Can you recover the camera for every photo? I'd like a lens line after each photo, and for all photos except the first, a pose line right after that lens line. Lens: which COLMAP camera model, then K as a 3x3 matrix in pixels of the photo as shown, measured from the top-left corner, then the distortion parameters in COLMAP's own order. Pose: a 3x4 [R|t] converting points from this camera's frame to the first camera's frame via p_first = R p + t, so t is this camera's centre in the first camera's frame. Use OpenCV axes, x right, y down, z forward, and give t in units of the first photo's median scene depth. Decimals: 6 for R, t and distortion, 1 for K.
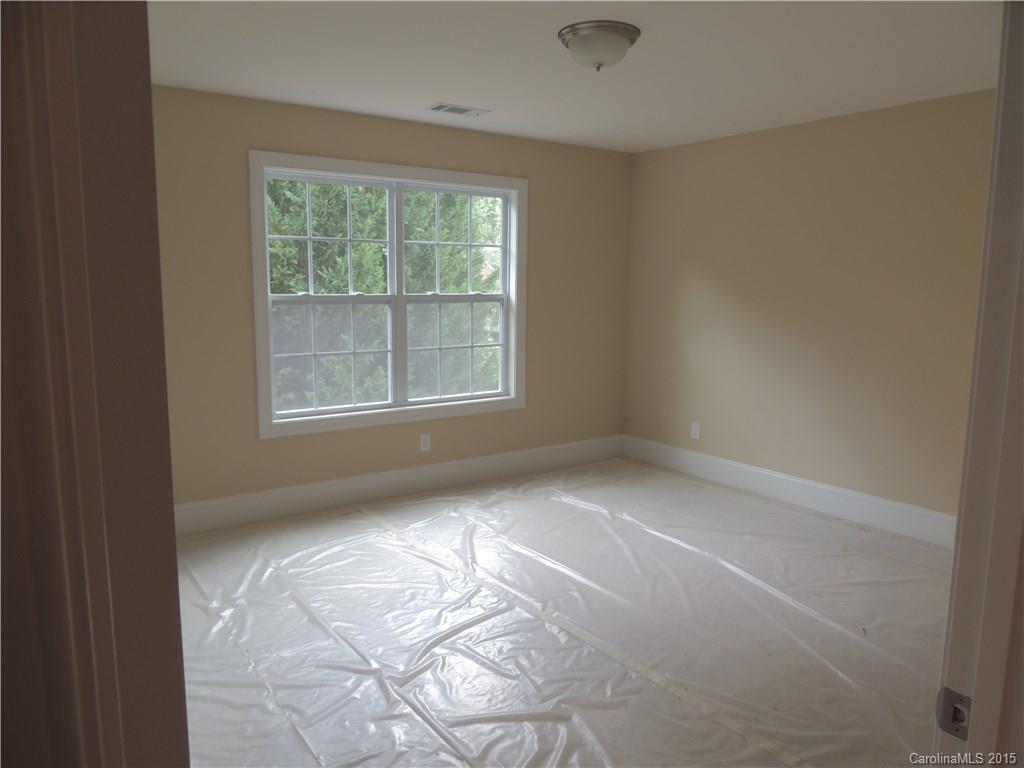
lens RADIAL K [[732.7, 0, 511.4], [0, 732.7, 381.0], [0, 0, 1]] dist [-0.000208, -0.010378]
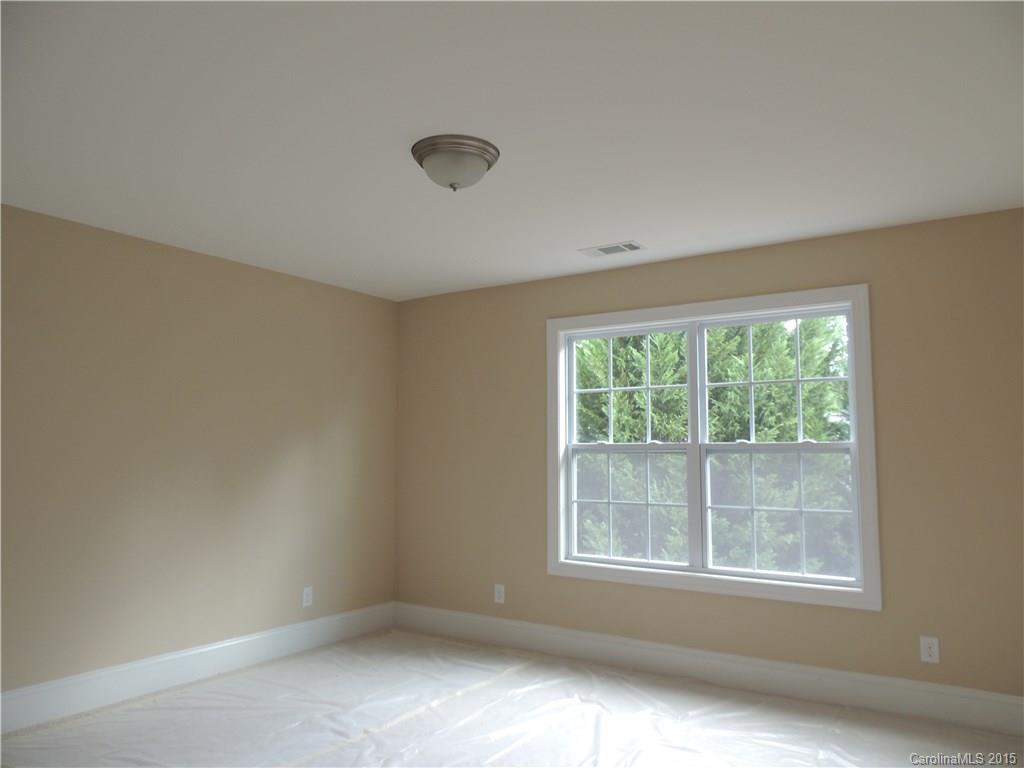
lens RADIAL K [[732.7, 0, 506.3], [0, 732.7, 380.7], [0, 0, 1]] dist [-0.000208, -0.010378]
pose [[0.356765, -0.082119, -0.930578, 0.590624], [-0.113597, 0.984924, -0.130466, -0.049100], [0.927262, 0.152257, 0.342058, 0.462362]]
